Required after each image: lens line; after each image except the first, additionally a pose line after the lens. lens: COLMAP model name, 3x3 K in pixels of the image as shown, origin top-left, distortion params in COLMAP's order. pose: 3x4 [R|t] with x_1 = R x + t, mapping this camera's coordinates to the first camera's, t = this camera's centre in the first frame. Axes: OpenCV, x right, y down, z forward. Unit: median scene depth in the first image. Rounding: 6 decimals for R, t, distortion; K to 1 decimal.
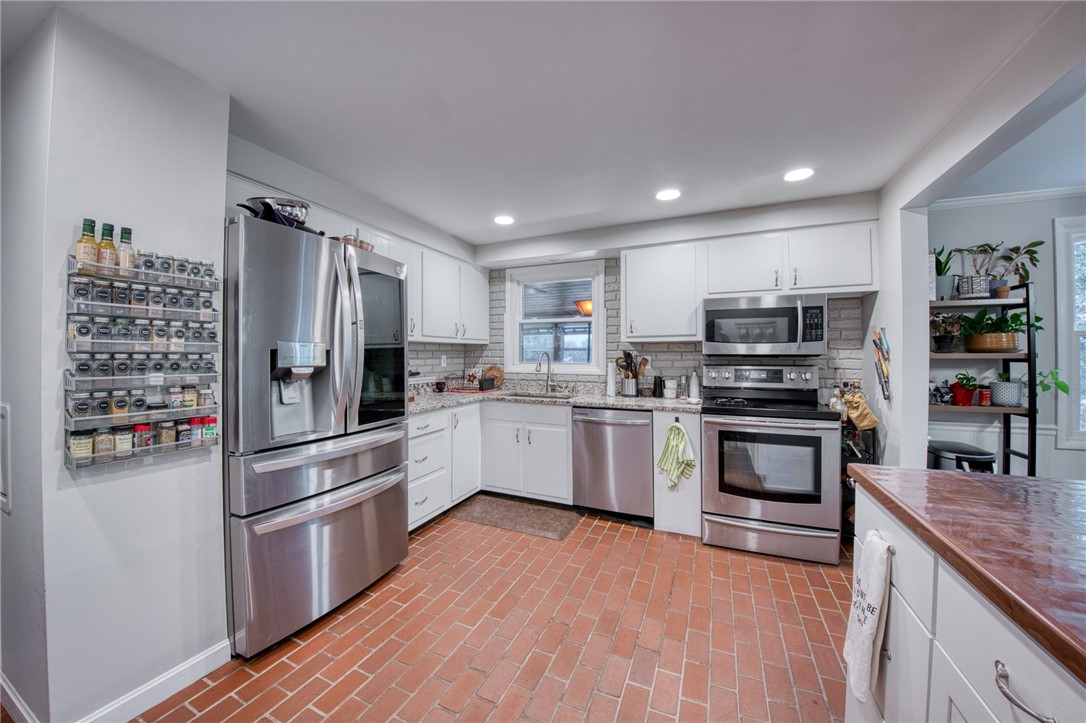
lens RADIAL K [[391.0, 0, 546.7], [0, 391.0, 355.0], [0, 0, 1]] dist [-0.010583, -0.001221]
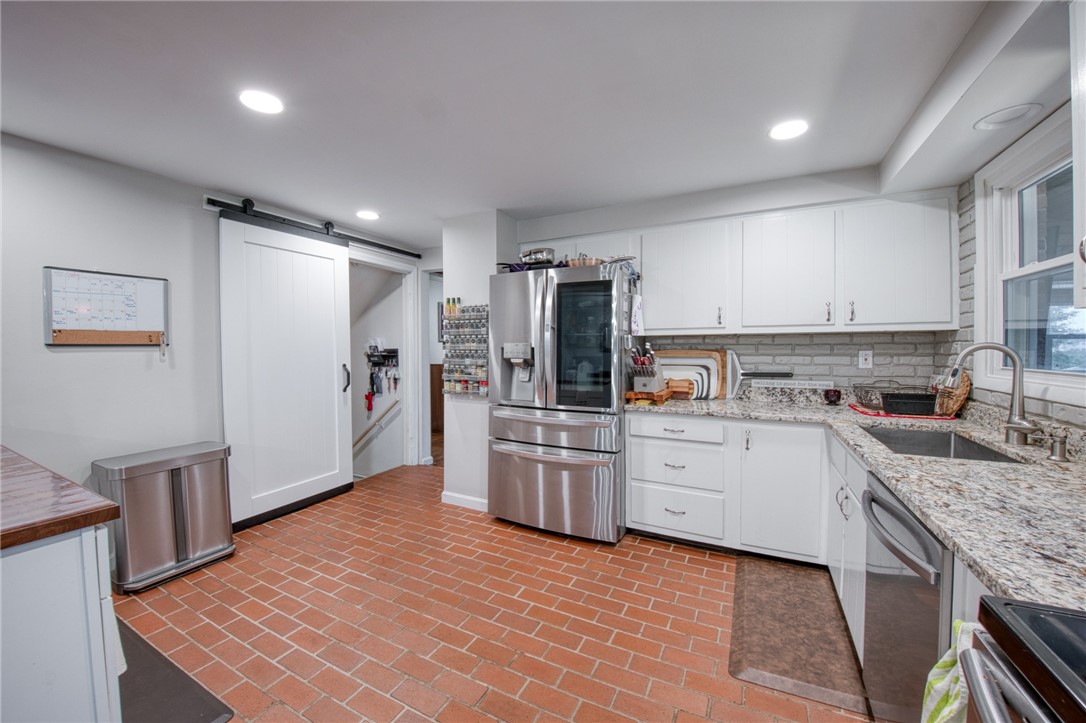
lens RADIAL K [[391.0, 0, 548.5], [0, 391.0, 353.4], [0, 0, 1]] dist [-0.010583, -0.001221]
pose [[-0.032549, 0.004133, -0.999462, 1.097925], [0.000365, 0.999991, 0.004123, 0.005767], [0.999470, -0.000231, -0.032550, 1.359640]]
